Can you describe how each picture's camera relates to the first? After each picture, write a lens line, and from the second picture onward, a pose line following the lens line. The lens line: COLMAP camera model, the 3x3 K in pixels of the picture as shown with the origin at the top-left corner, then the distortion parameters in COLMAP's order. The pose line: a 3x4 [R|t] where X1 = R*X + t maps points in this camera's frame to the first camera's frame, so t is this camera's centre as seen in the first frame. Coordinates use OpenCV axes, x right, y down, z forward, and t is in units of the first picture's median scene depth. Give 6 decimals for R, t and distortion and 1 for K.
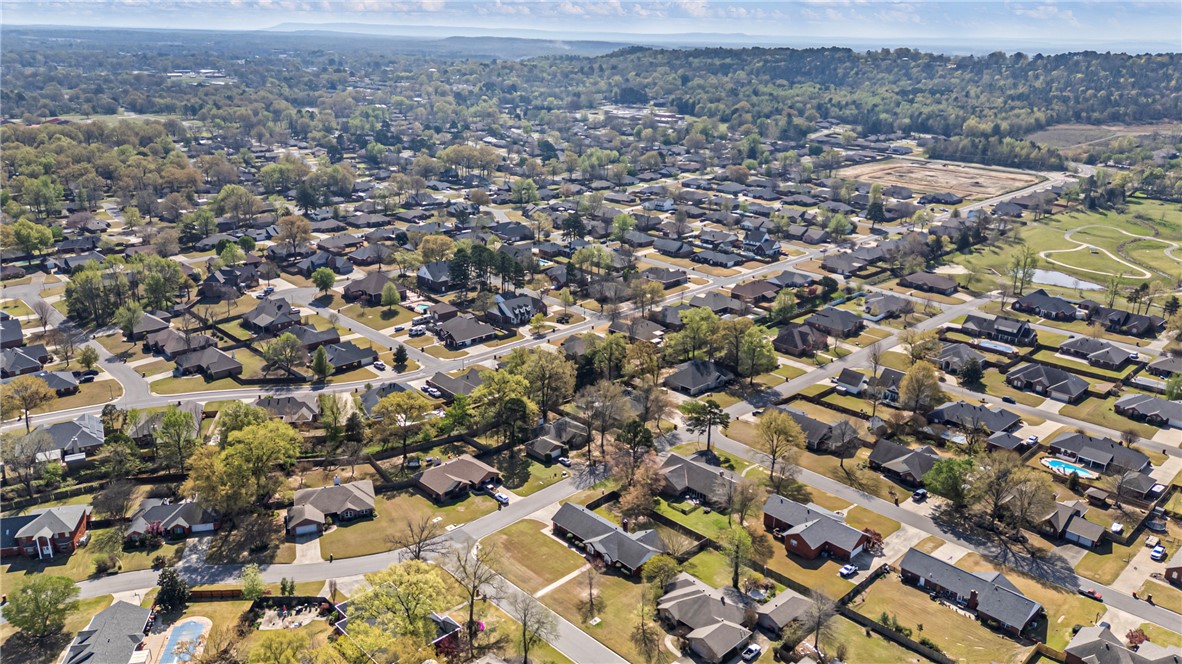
lens RADIAL K [[858.4, 0, 591.0], [0, 858.4, 332.0], [0, 0, 1]] dist [0.049761, -0.000719]
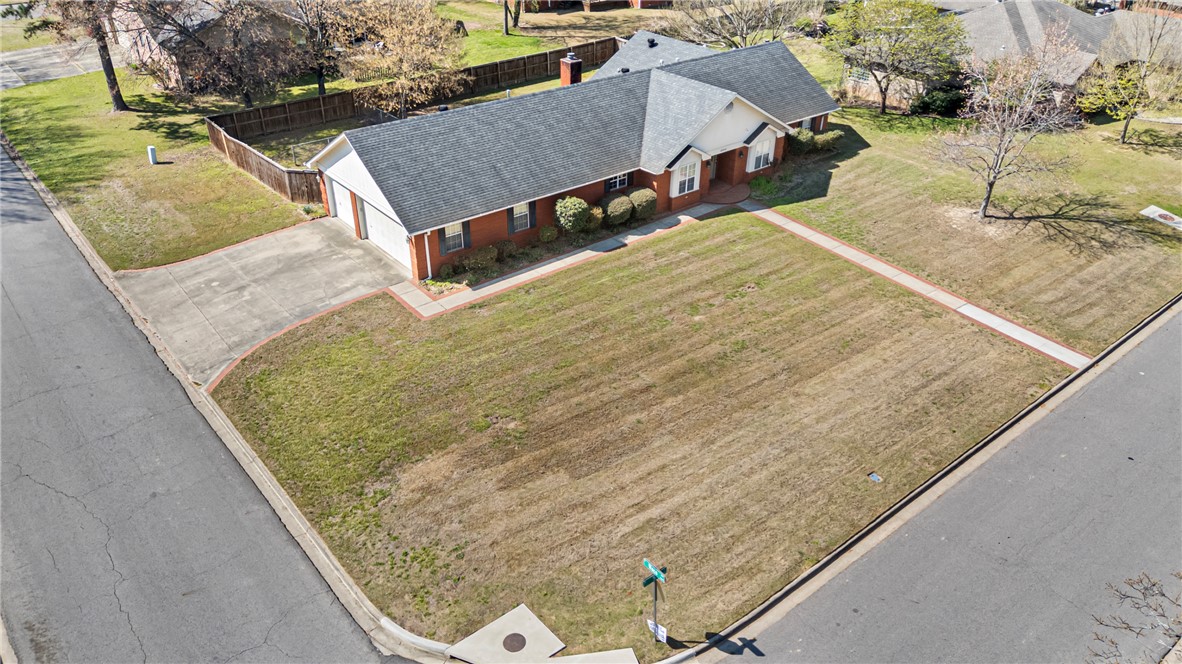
lens RADIAL K [[858.4, 0, 591.0], [0, 858.4, 332.0], [0, 0, 1]] dist [0.049761, -0.000719]
pose [[0.085290, -0.530798, 0.843196, -0.135645], [0.312400, 0.817851, 0.483244, 0.113568], [-0.946114, 0.222199, 0.235576, 0.647510]]
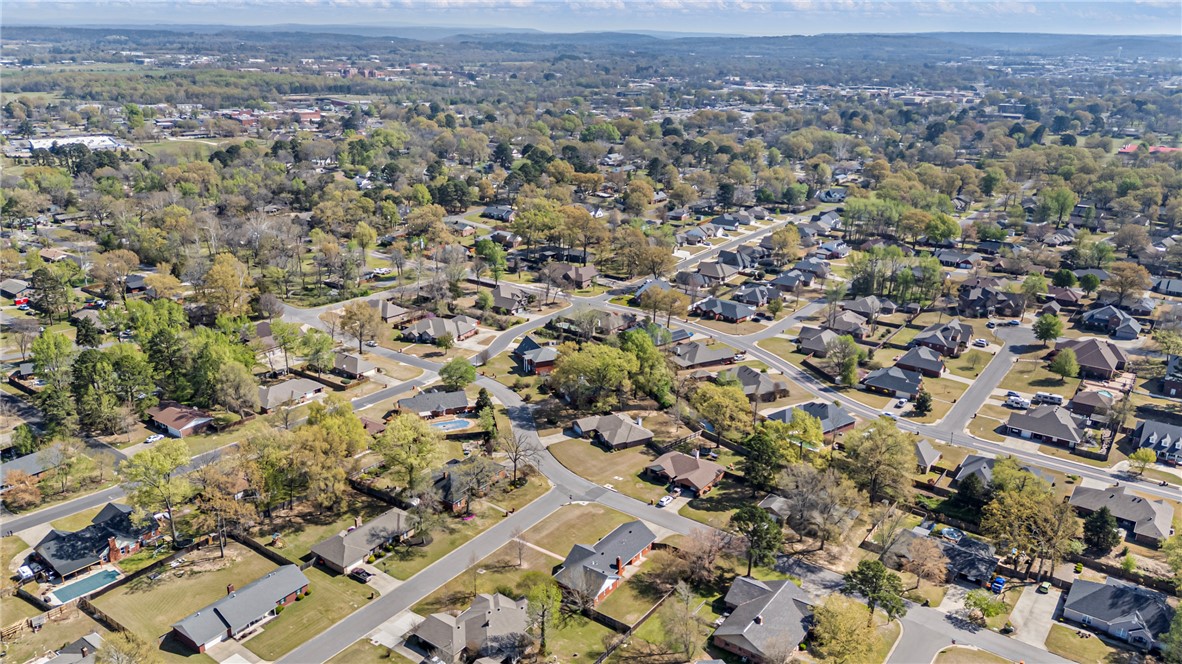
lens RADIAL K [[858.4, 0, 591.0], [0, 858.4, 332.0], [0, 0, 1]] dist [0.049761, -0.000719]
pose [[0.165272, 0.299932, -0.939535, 0.574201], [-0.327792, 0.915185, 0.234498, -0.145714], [0.930181, 0.269217, 0.249570, 0.461019]]
